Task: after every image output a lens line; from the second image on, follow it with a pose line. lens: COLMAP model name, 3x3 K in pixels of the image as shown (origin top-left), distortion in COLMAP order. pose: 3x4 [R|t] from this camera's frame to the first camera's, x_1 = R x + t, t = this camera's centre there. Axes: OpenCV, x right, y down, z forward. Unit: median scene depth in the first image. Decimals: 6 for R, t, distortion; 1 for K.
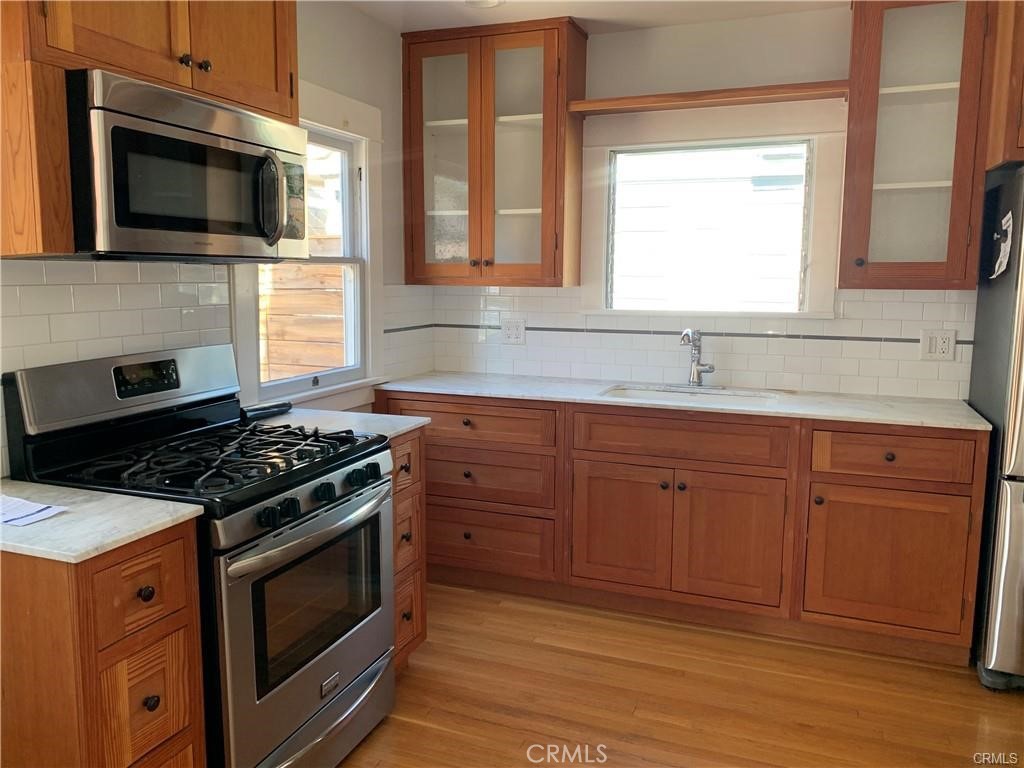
lens RADIAL K [[791.8, 0, 510.8], [0, 791.8, 382.9], [0, 0, 1]] dist [0.052233, -0.040052]
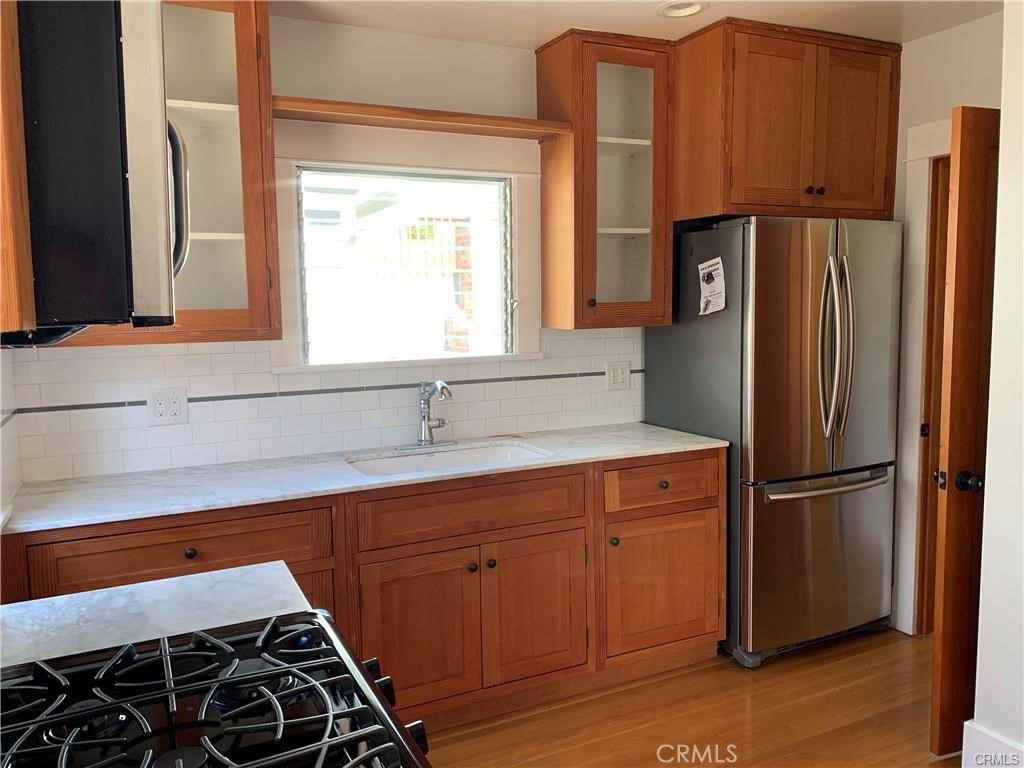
lens RADIAL K [[791.8, 0, 511.3], [0, 791.8, 382.1], [0, 0, 1]] dist [0.052233, -0.040052]
pose [[0.679030, -0.091176, 0.728427, -0.368126], [0.122987, 0.992362, 0.009565, -0.068209], [-0.723735, 0.083092, 0.685057, 0.367429]]
